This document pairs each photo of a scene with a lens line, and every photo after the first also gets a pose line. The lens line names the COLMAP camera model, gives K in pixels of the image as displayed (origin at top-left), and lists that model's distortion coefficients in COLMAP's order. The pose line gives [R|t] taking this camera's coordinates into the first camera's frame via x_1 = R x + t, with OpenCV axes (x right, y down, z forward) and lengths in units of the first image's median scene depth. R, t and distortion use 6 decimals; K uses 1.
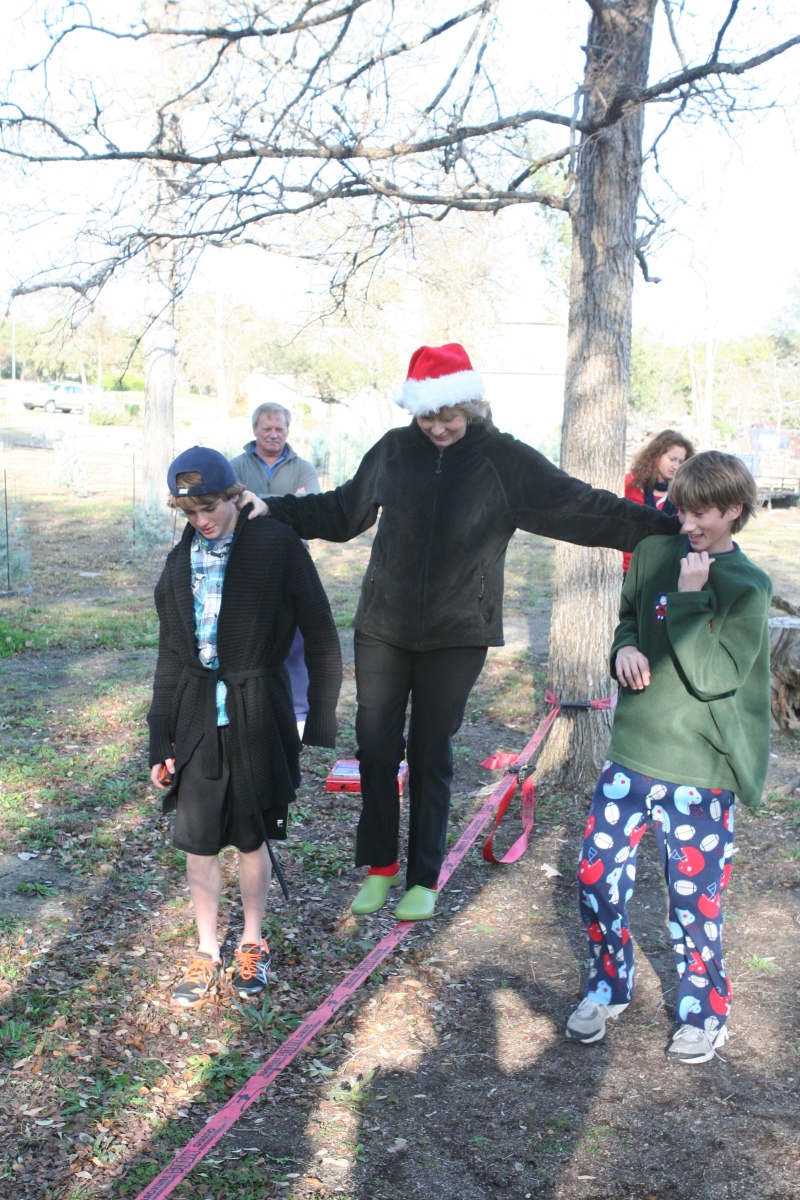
lens RADIAL K [[1515.2, 0, 401.3], [0, 1515.2, 624.5], [0, 0, 1]] dist [-0.024615, -0.330143]
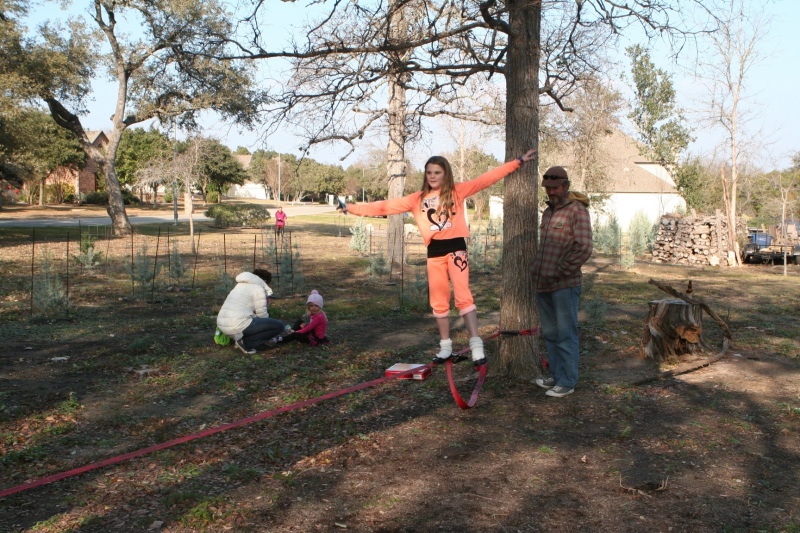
lens RADIAL K [[888.5, 0, 400.0], [0, 888.5, 266.5], [0, 0, 1]] dist [-0.122214, 0.115791]
pose [[0.977231, -0.001763, -0.212171, 0.214358], [-0.016667, 0.996238, -0.085046, 0.067404], [0.211522, 0.086646, 0.973525, -0.102108]]
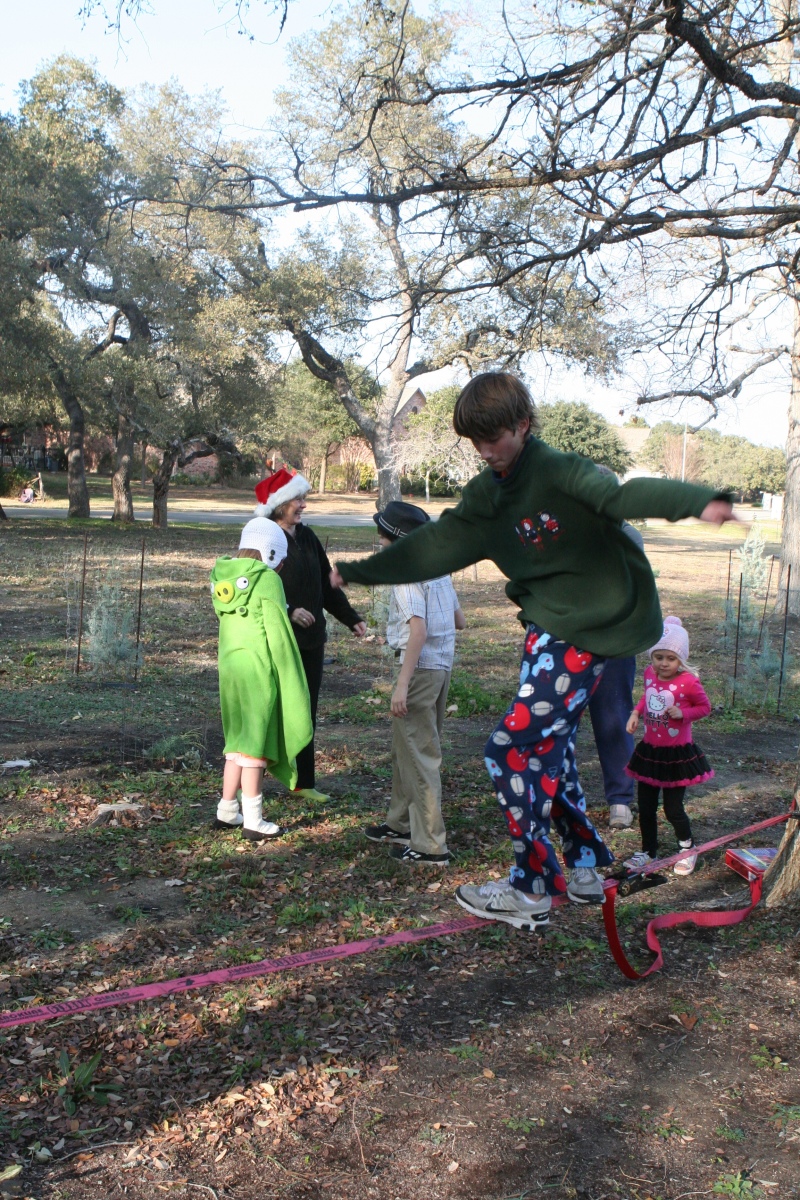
lens RADIAL K [[1339.6, 0, 399.3], [0, 1339.6, 581.6], [0, 0, 1]] dist [-0.110058, 0.075750]
pose [[0.842441, 0.043463, -0.537033, 0.302905], [-0.099442, 0.992160, -0.075696, 0.003963], [0.529533, 0.117173, 0.840158, 0.261239]]
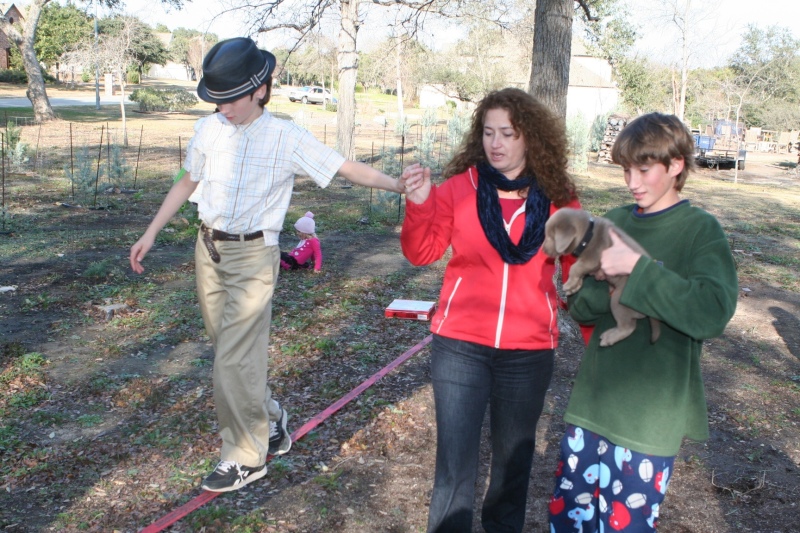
lens RADIAL K [[888.5, 0, 400.0], [0, 888.5, 266.5], [0, 0, 1]] dist [-0.122214, 0.115791]
pose [[0.991778, 0.038576, -0.122019, 0.091534], [-0.033793, 0.998586, 0.041025, 0.012045], [0.123429, -0.036565, 0.991680, 0.008520]]
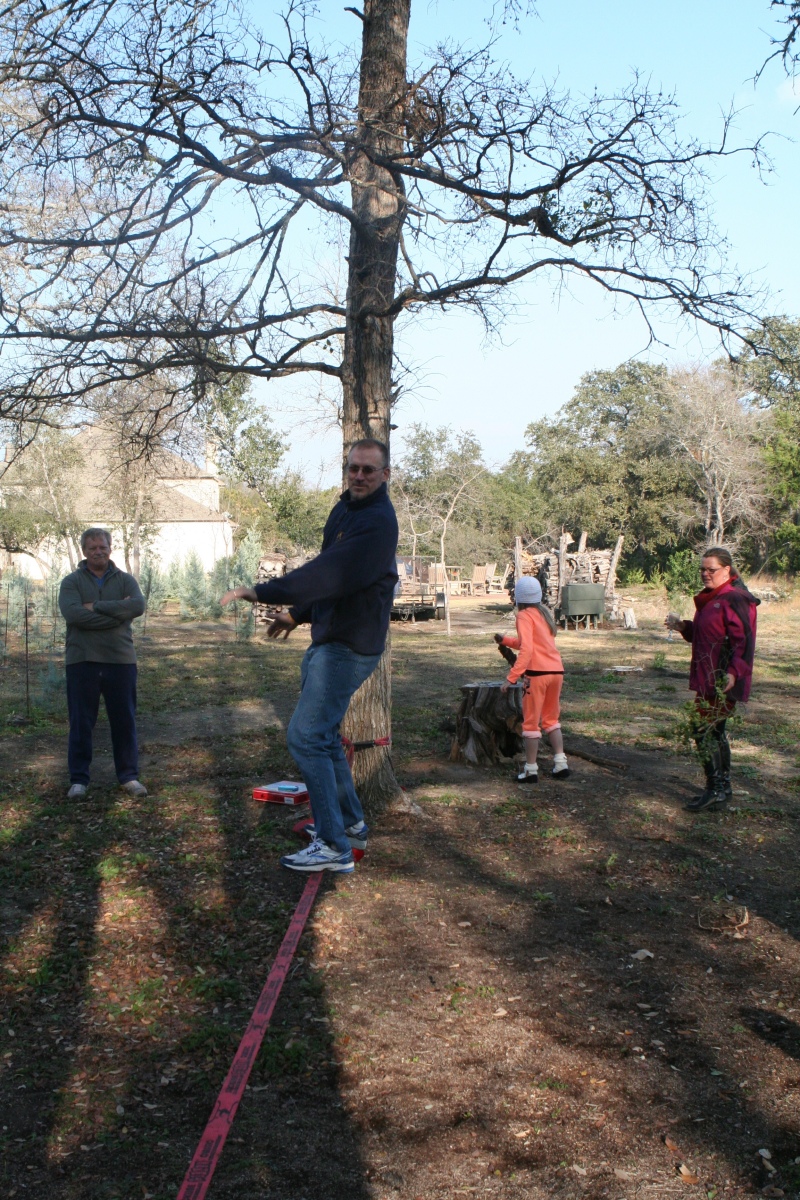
lens RADIAL K [[1333.3, 0, 400.0], [0, 1333.3, 600.0], [0, 0, 1]] dist [-0.122312, -0.029694]
pose [[0.968822, -0.043655, 0.243881, -0.130037], [0.069012, 0.992946, -0.096411, 0.042867], [-0.237952, 0.110236, 0.965001, -0.137066]]
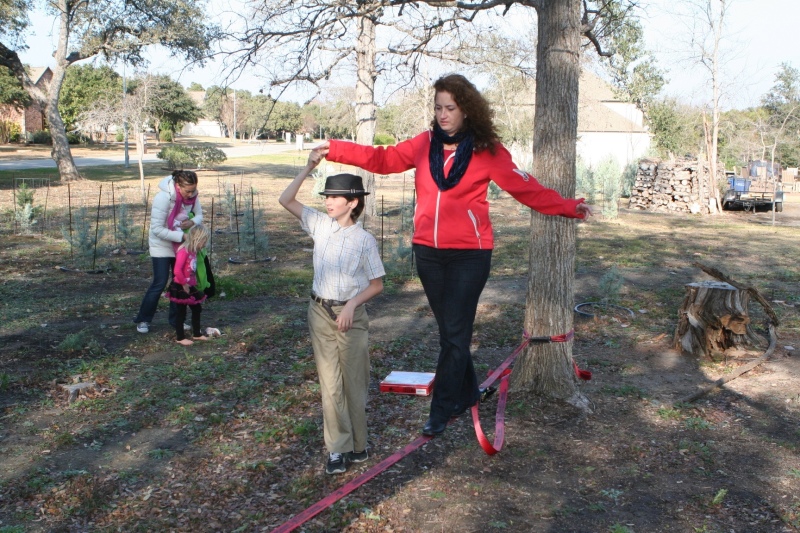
lens RADIAL K [[888.5, 0, 400.0], [0, 888.5, 266.5], [0, 0, 1]] dist [-0.122214, 0.115791]
pose [[0.986361, 0.007942, -0.164403, 0.121500], [-0.010532, 0.999834, -0.014889, -0.003310], [0.164258, 0.016418, 0.986281, 0.121064]]
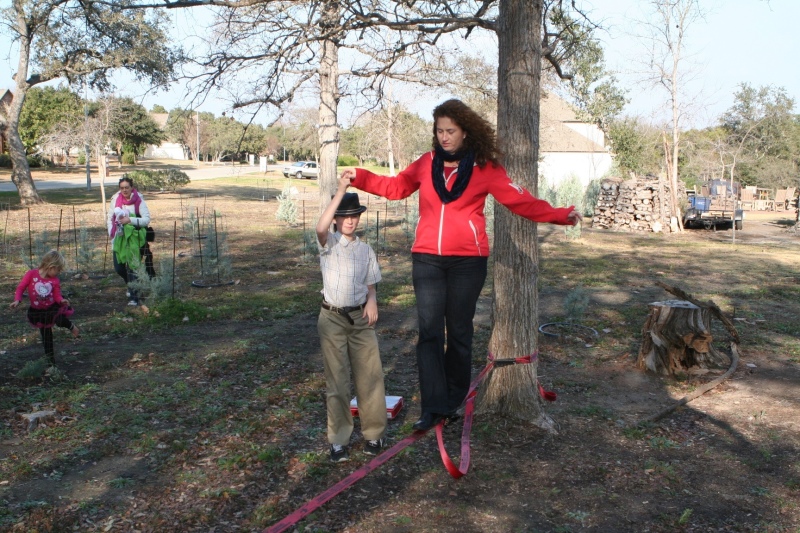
lens RADIAL K [[888.5, 0, 400.0], [0, 888.5, 266.5], [0, 0, 1]] dist [-0.122214, 0.115791]
pose [[0.992084, -0.005493, -0.125455, 0.122486], [0.000649, 0.999254, -0.038617, -0.005437], [0.125573, 0.038230, 0.991347, 0.123335]]
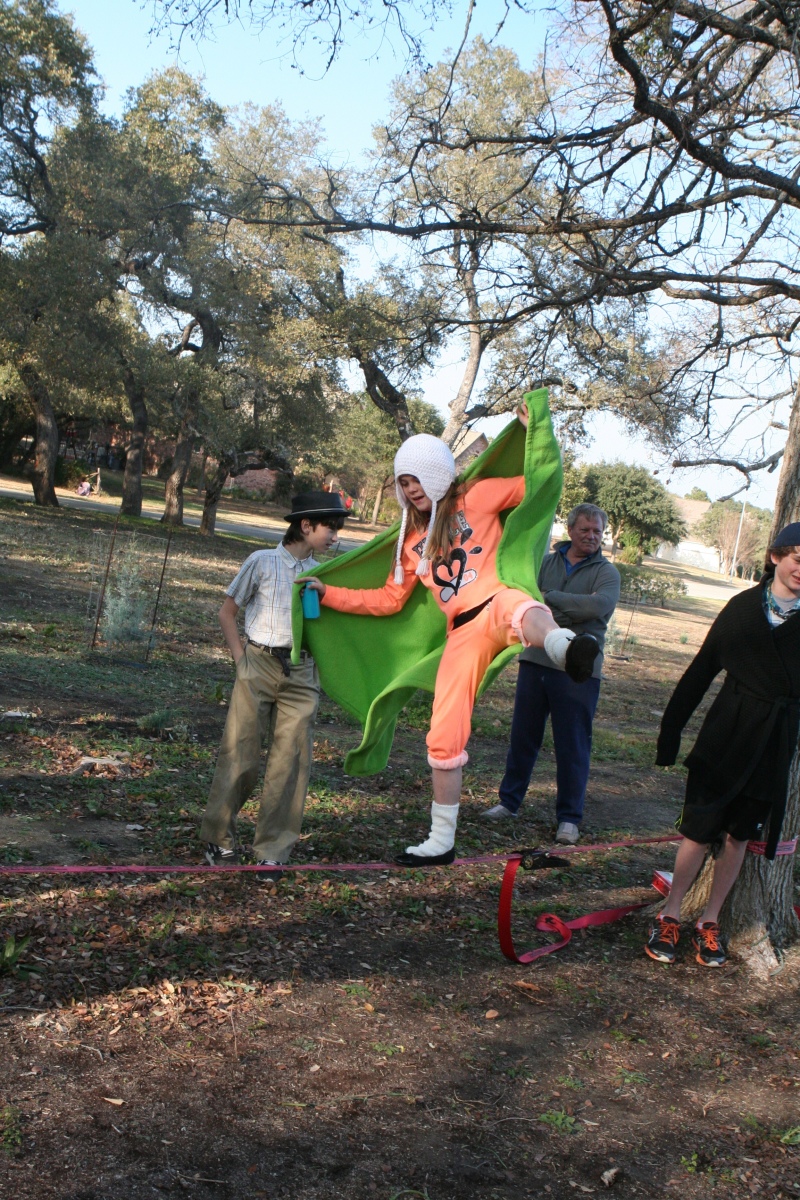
lens RADIAL K [[1338.9, 0, 400.0], [0, 1338.9, 585.0], [0, 0, 1]] dist [-0.140469, 0.117989]
pose [[0.812597, 0.134300, -0.567142, 0.372237], [-0.227426, 0.969013, -0.096392, 0.025537], [0.536622, 0.207311, 0.817960, 0.235770]]
